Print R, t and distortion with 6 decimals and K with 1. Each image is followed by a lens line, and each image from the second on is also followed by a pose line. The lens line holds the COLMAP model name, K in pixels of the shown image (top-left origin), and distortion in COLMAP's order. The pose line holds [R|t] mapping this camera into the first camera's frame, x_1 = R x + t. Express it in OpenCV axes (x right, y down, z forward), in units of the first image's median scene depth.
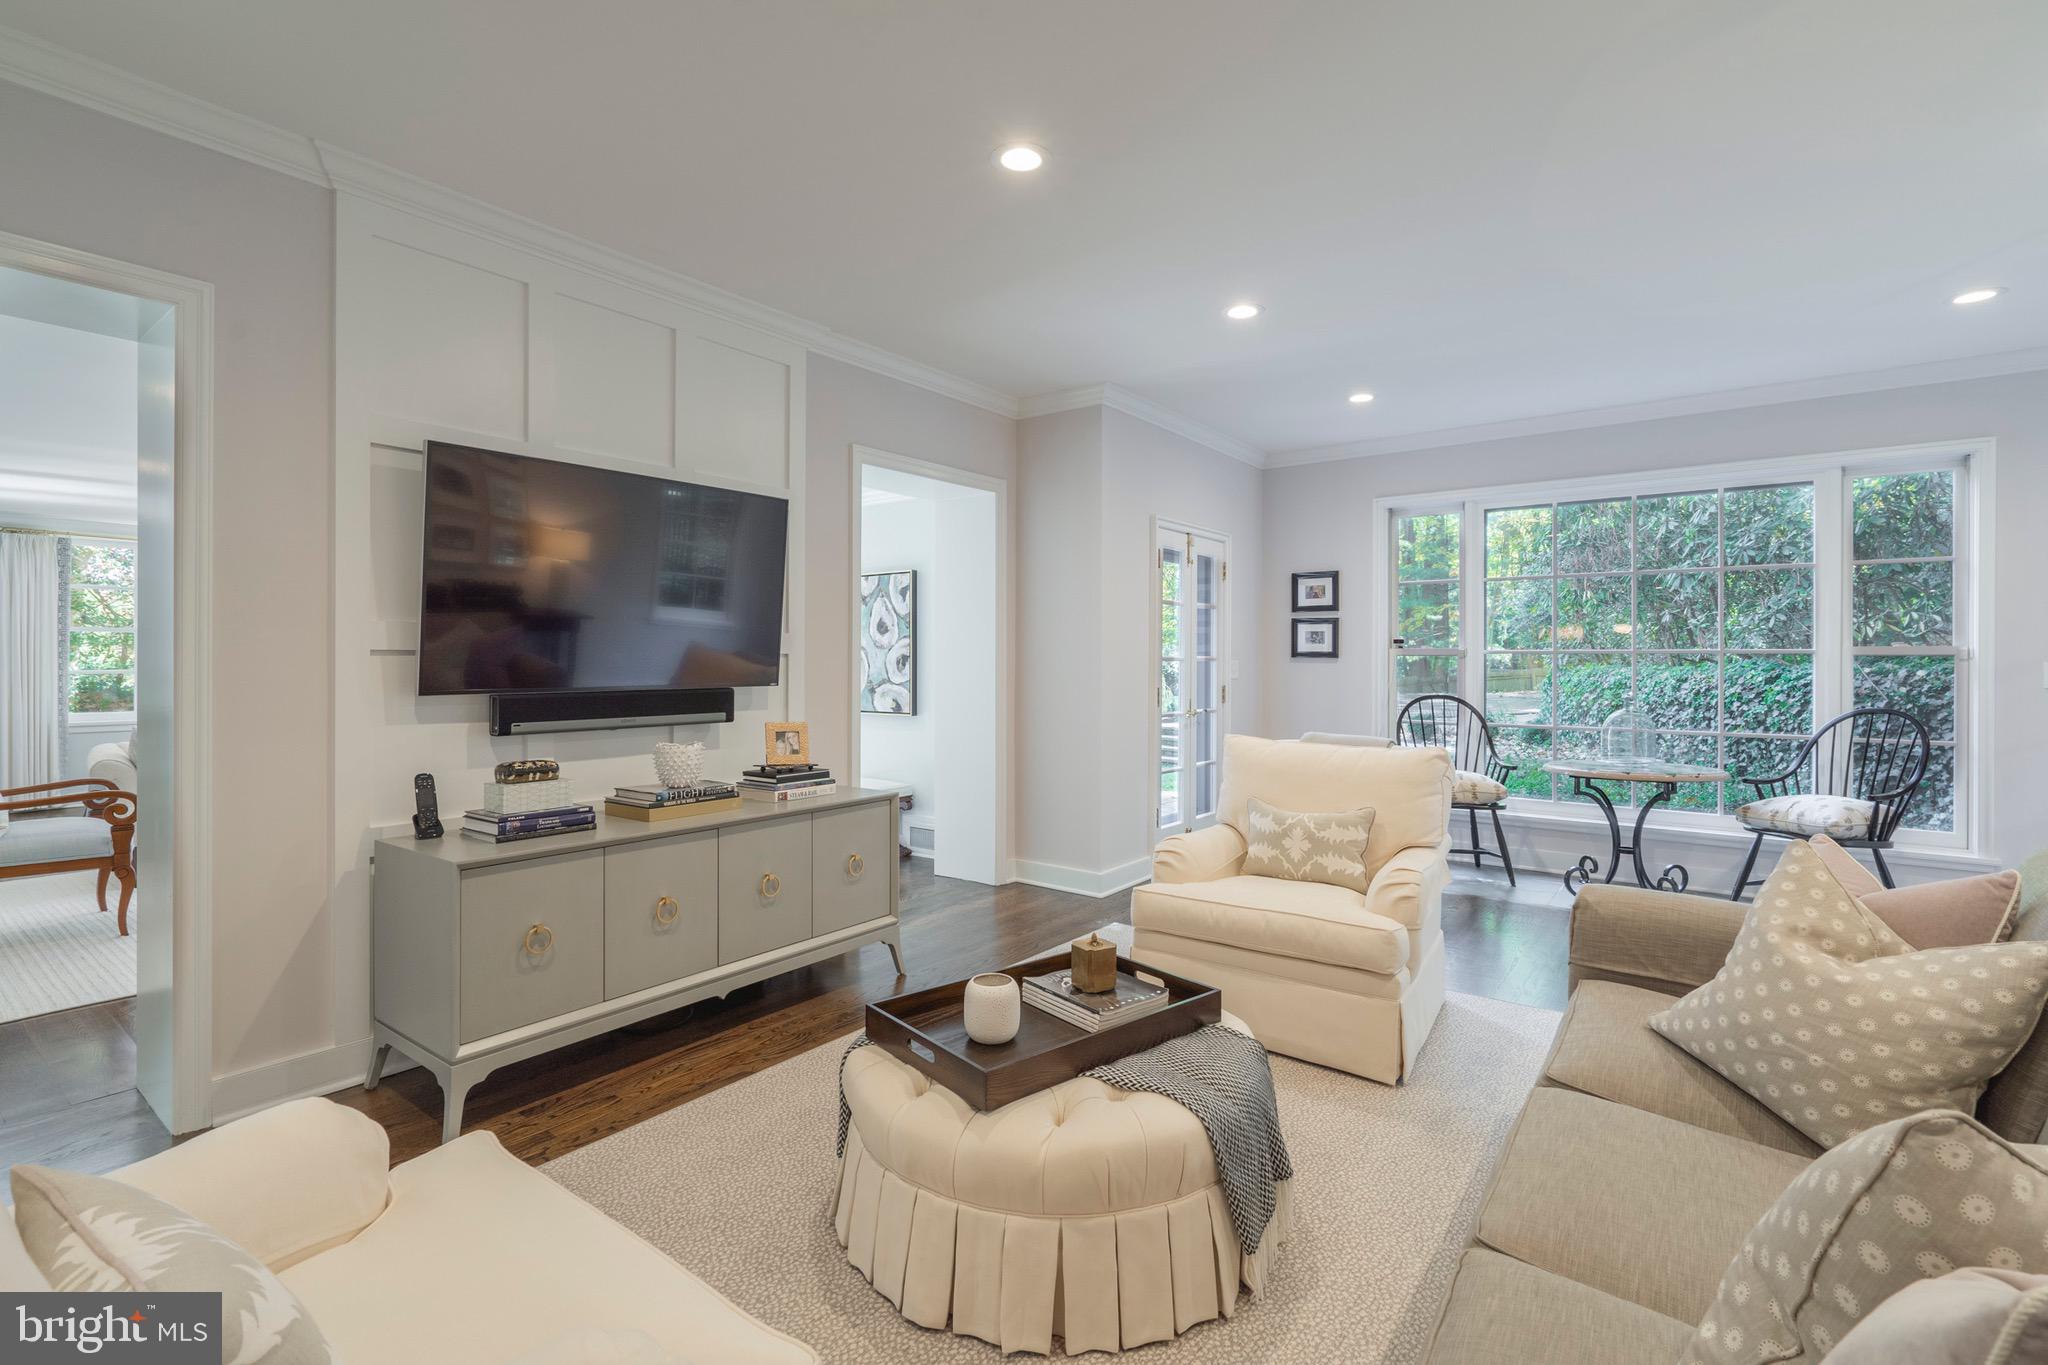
lens RADIAL K [[960.2, 0, 1032.3], [0, 960.2, 667.1], [0, 0, 1]] dist [0.000019, 0.000295]
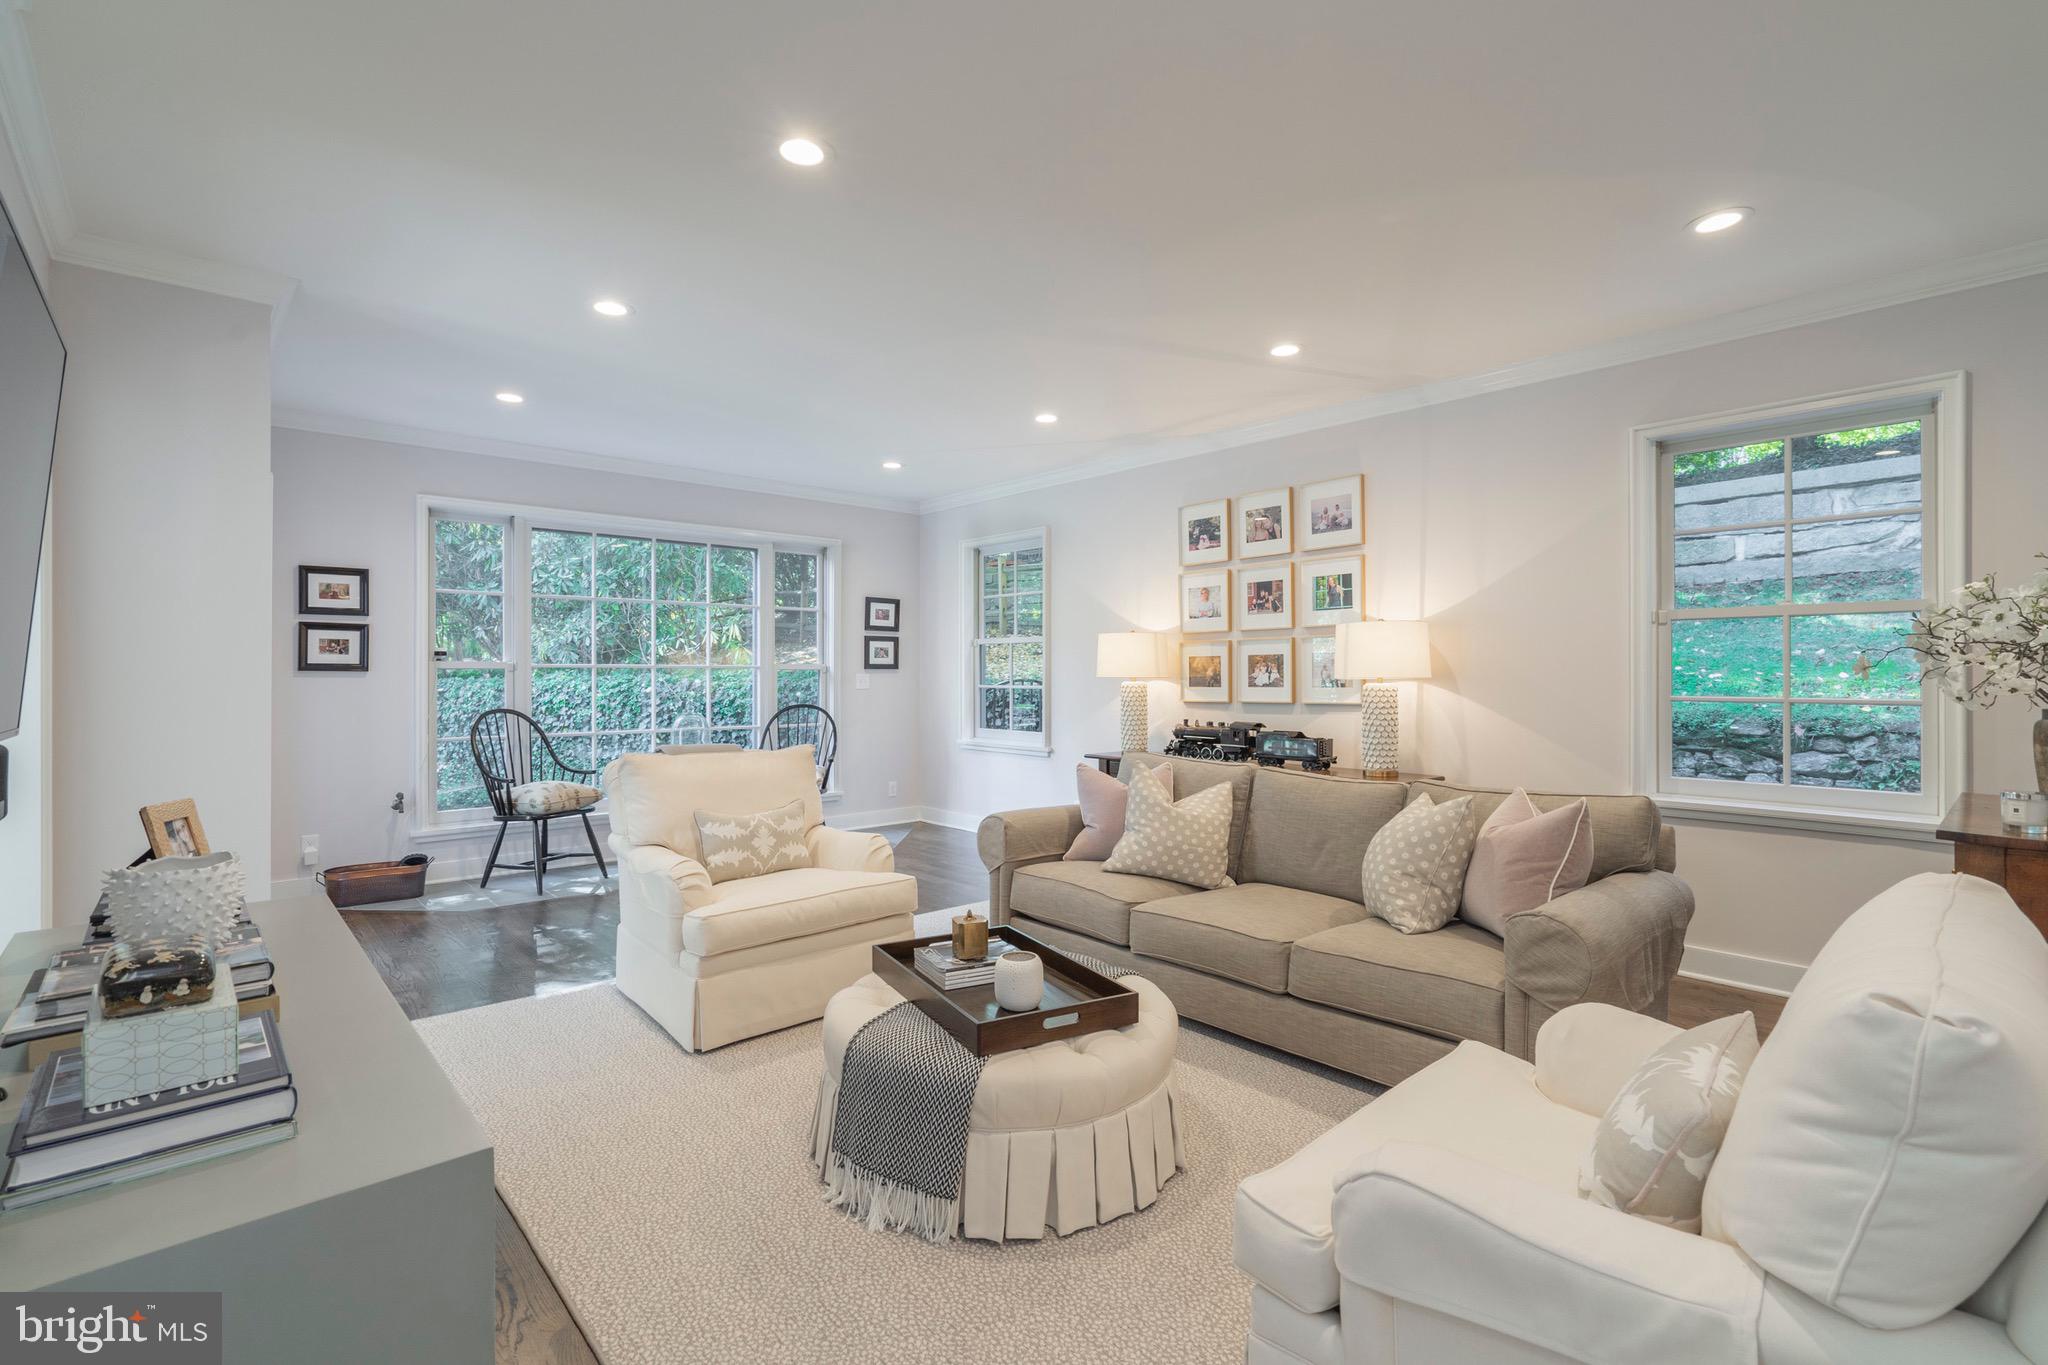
lens RADIAL K [[904.7, 0, 1018.8], [0, 904.7, 672.7], [0, 0, 1]] dist [-0.001949, -0.000187]
pose [[0.176464, -0.002214, 0.984305, -0.368831], [0.011861, 0.999930, 0.000123, -0.001498], [-0.984236, 0.011653, 0.176478, 0.291738]]
